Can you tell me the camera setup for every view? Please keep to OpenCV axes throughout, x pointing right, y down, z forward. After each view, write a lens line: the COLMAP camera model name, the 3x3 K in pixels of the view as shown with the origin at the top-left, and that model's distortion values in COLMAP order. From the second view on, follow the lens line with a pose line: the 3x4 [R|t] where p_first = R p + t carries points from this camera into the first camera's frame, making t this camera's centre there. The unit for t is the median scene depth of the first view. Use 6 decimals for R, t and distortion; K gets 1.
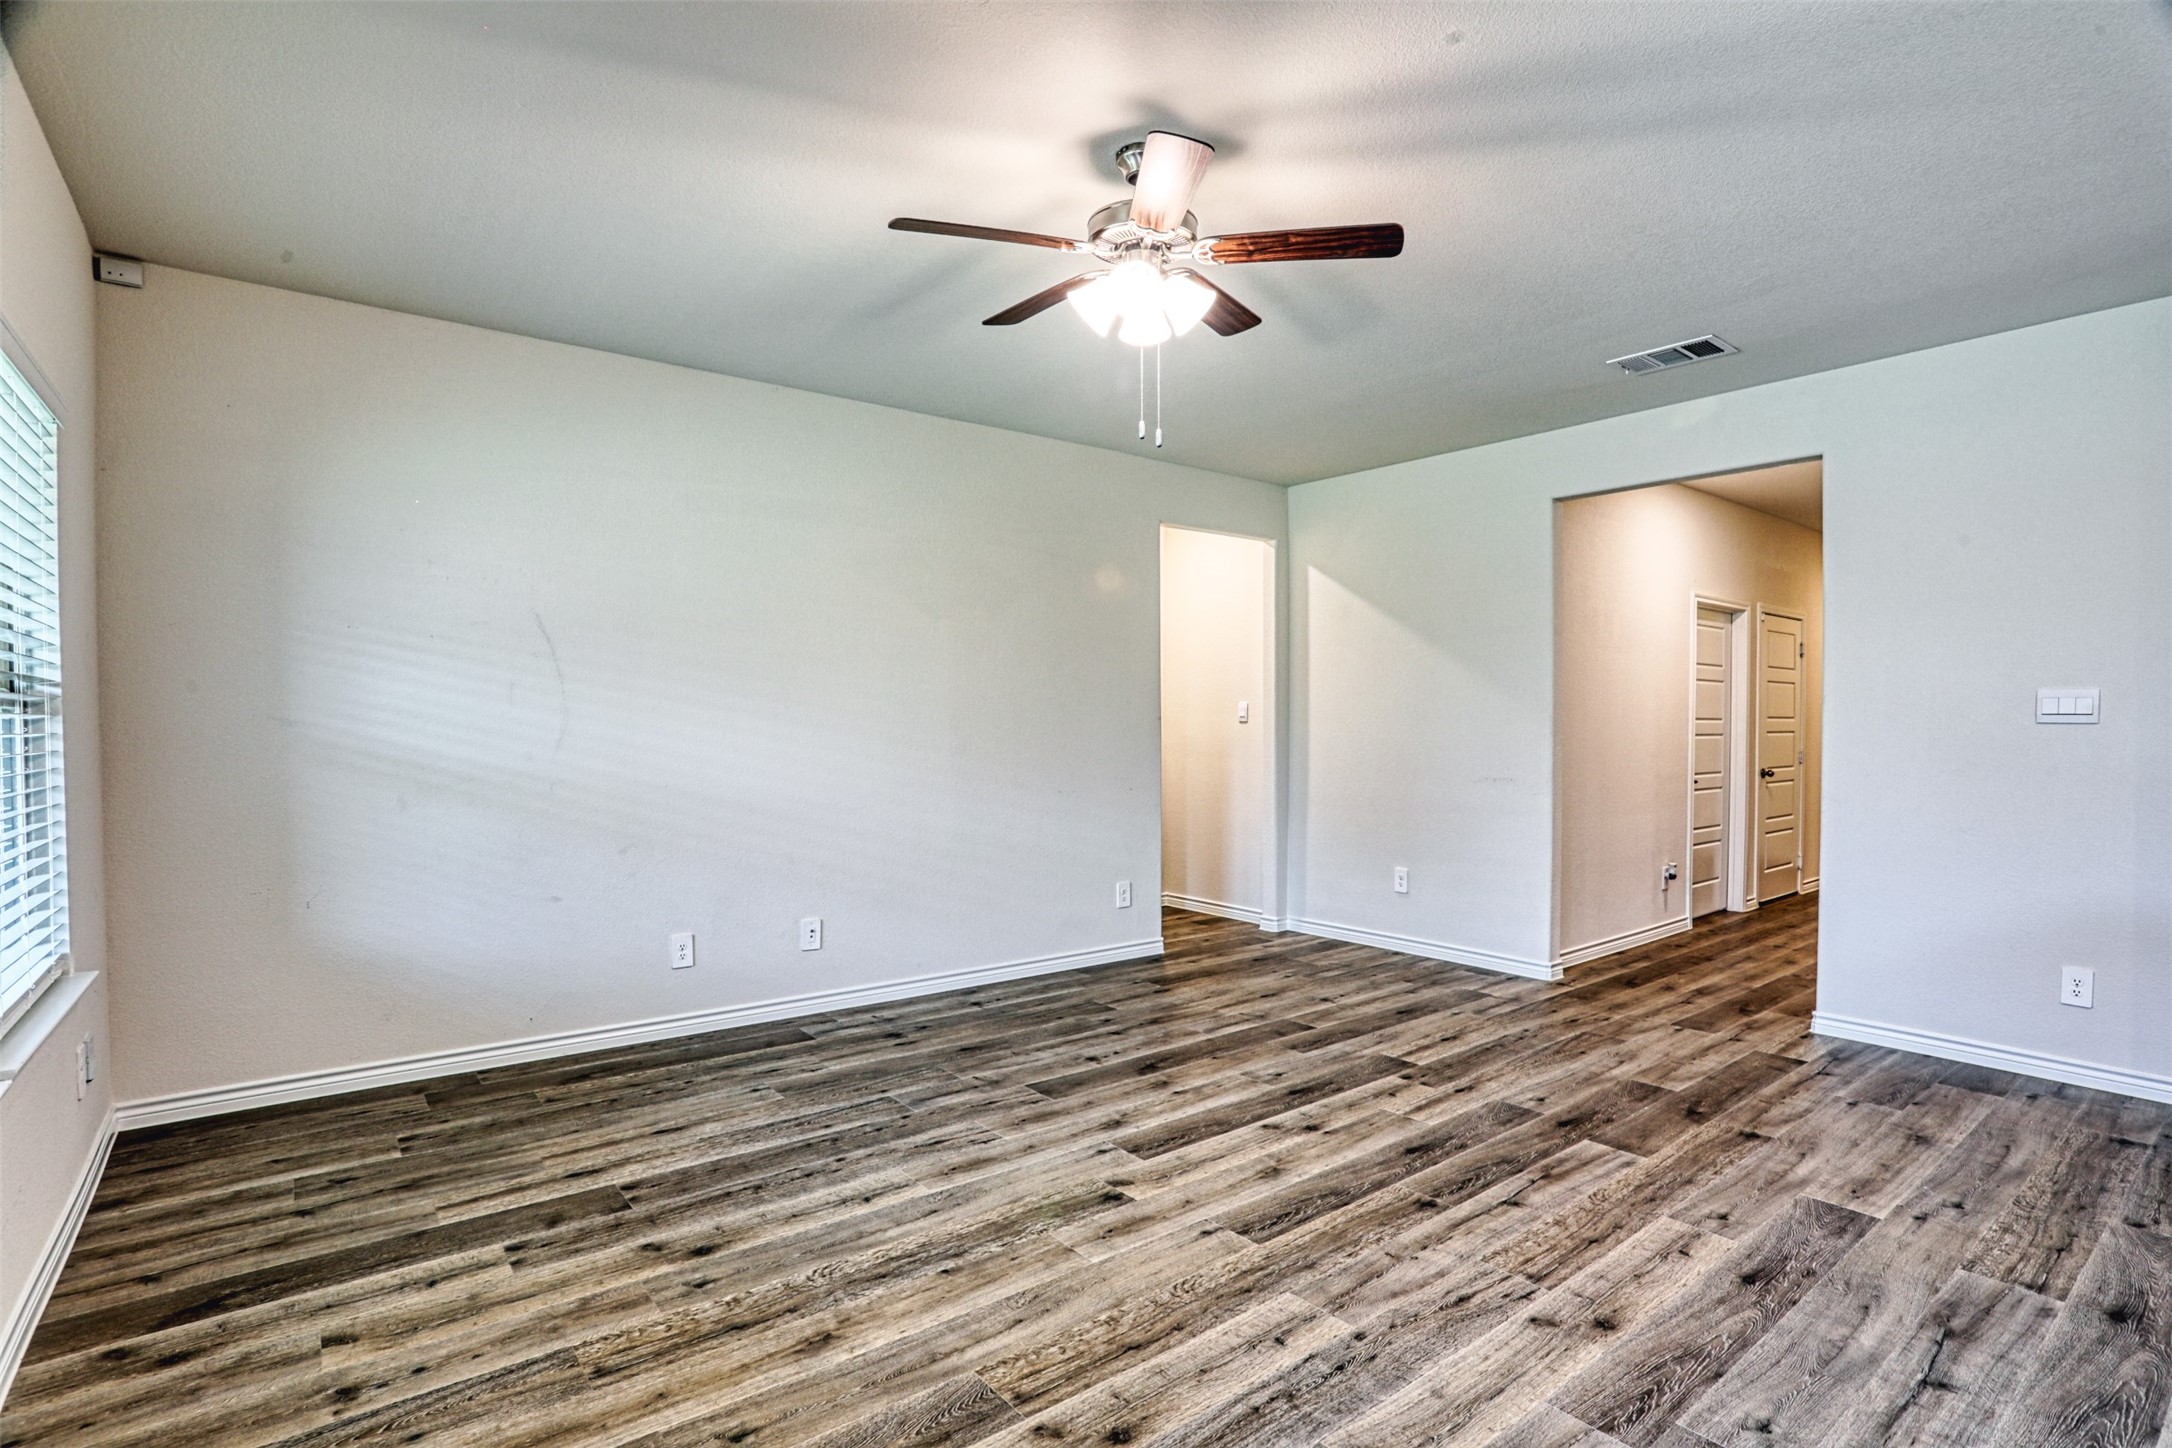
lens RADIAL K [[1071.4, 0, 1070.1], [0, 1071.4, 710.3], [0, 0, 1]] dist [-0.064381, 0.026439]
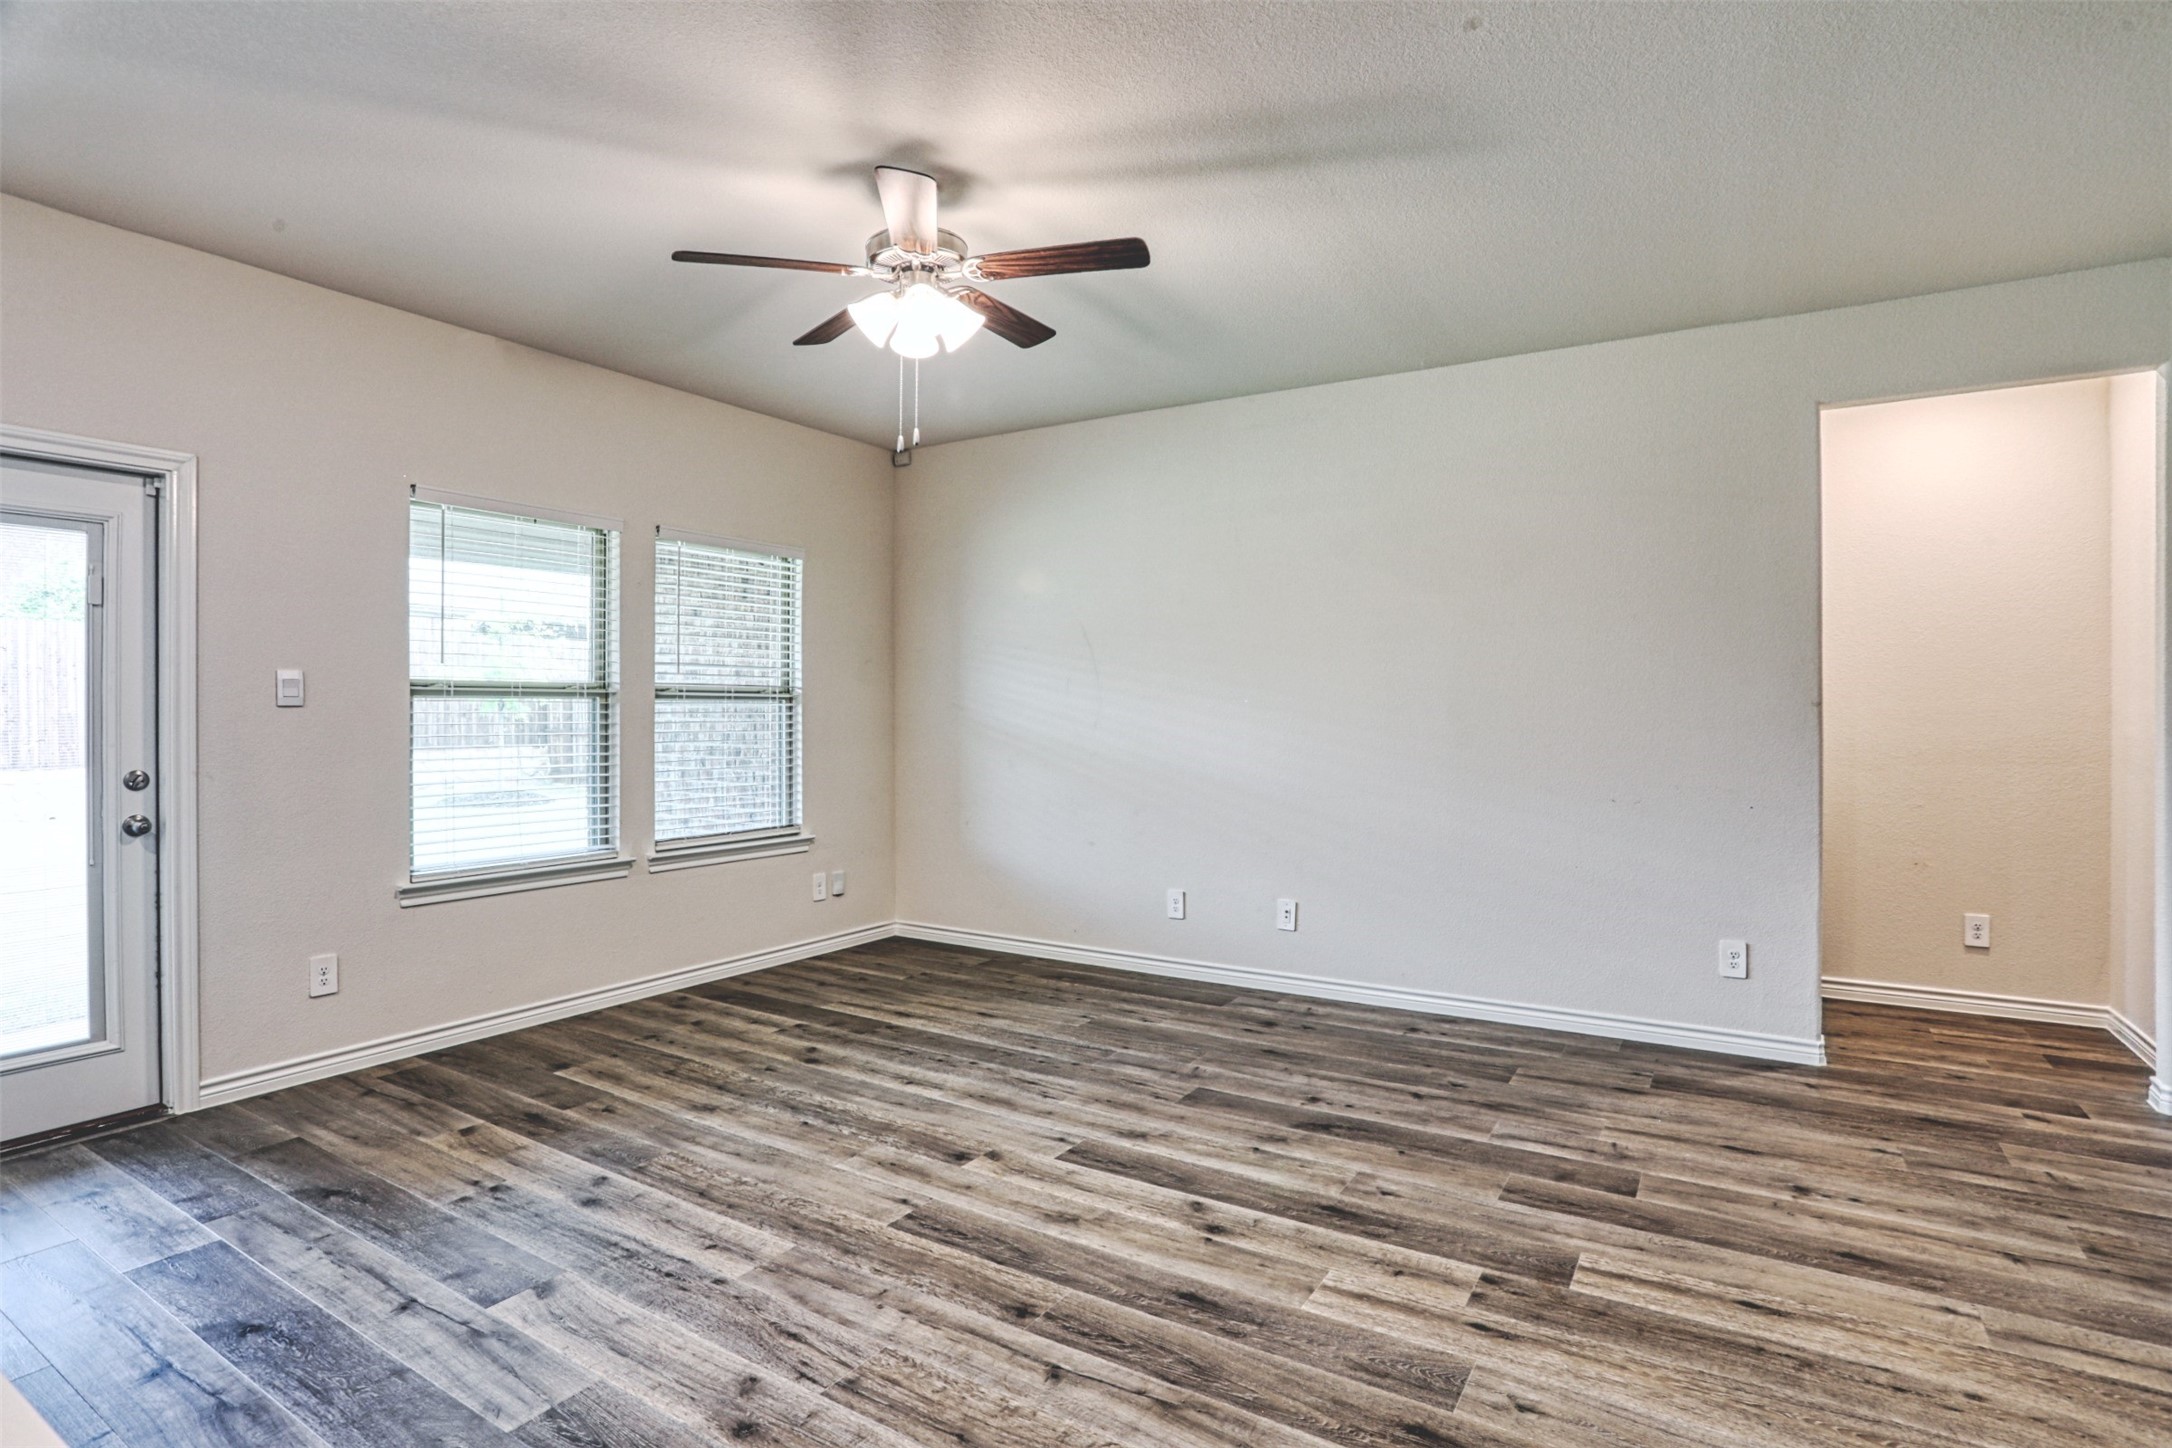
lens RADIAL K [[1071.4, 0, 1095.2], [0, 1071.4, 705.8], [0, 0, 1]] dist [-0.064381, 0.026439]
pose [[0.354370, -0.003399, -0.935099, 0.881297], [0.006865, 0.999976, -0.001033, 0.009078], [0.935080, -0.006054, 0.354385, 0.613983]]
